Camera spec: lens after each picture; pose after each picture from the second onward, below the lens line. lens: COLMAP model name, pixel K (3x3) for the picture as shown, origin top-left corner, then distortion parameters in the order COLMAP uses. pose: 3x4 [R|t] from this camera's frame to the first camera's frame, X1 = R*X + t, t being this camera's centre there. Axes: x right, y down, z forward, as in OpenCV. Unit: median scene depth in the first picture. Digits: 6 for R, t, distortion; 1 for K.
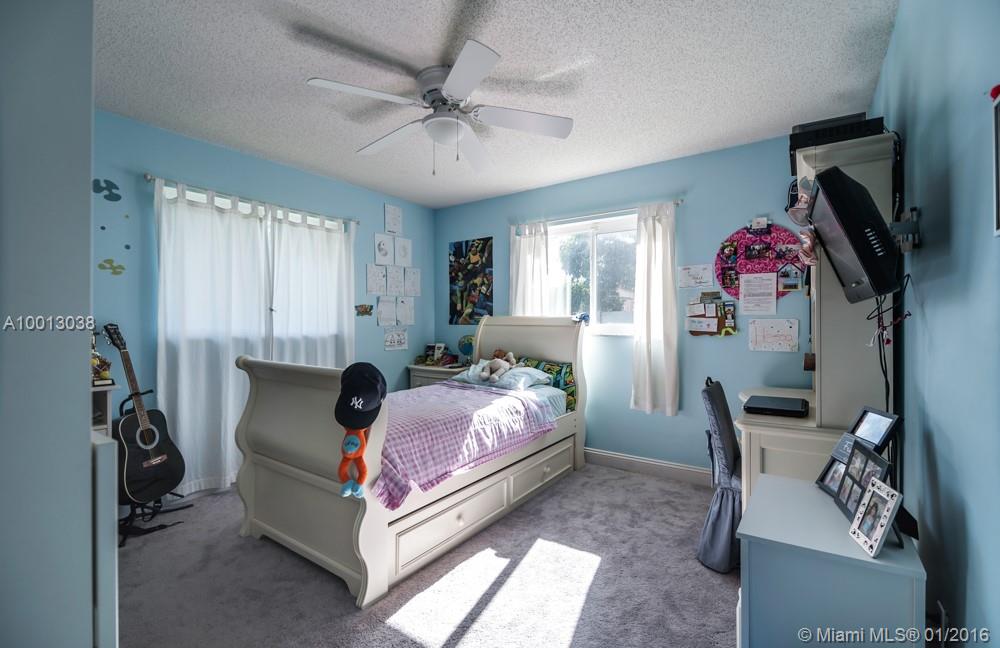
lens RADIAL K [[442.3, 0, 500.2], [0, 442.3, 323.5], [0, 0, 1]] dist [-0.016701, -0.000397]
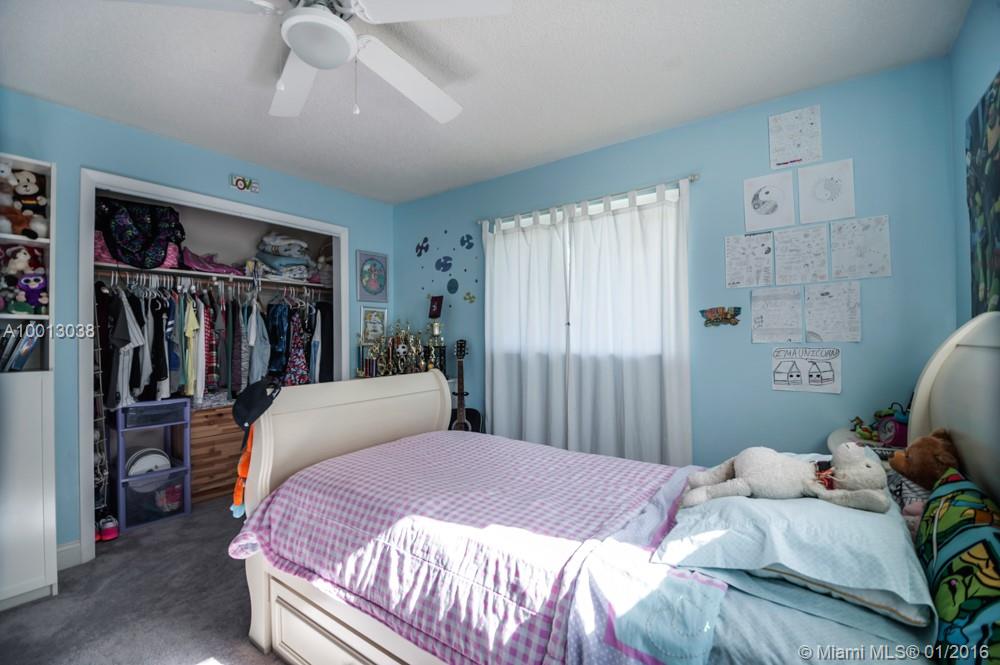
lens RADIAL K [[430.1, 0, 500.4], [0, 430.1, 332.0], [0, 0, 1]] dist [-0.017242, -0.001431]
pose [[-0.027950, -0.014628, -0.999502, 0.391241], [0.003233, 0.999886, -0.014724, -0.002474], [0.999604, -0.003643, -0.027900, 1.009350]]
